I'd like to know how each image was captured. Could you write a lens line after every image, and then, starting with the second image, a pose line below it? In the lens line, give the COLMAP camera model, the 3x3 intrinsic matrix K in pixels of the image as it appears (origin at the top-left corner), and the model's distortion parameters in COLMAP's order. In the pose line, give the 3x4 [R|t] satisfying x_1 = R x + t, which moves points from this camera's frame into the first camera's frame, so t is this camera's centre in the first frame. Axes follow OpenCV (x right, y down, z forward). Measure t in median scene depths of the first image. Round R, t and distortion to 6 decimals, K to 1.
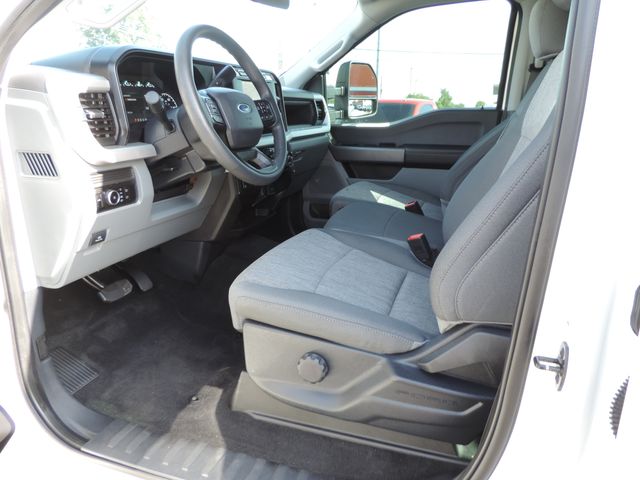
lens RADIAL K [[454.5, 0, 316.1], [0, 454.5, 239.2], [0, 0, 1]] dist [-0.024715, 0.005390]
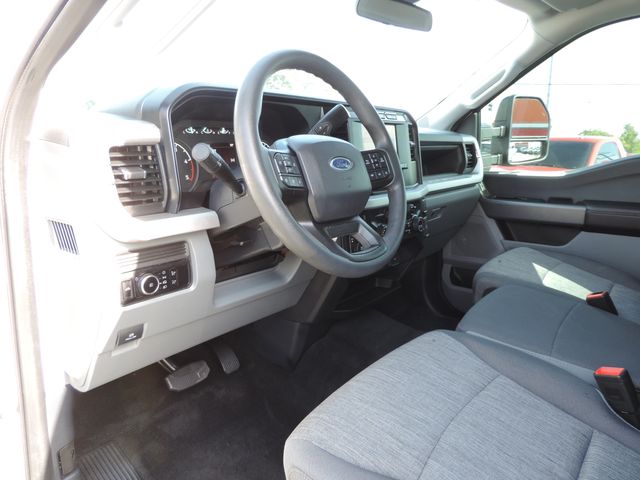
lens RADIAL K [[454.5, 0, 316.1], [0, 454.5, 239.2], [0, 0, 1]] dist [-0.024715, 0.005390]
pose [[0.945178, 0.061218, -0.320766, 0.028793], [-0.086026, 0.994252, -0.063734, -0.105261], [0.315021, 0.087835, 0.945012, 0.283669]]
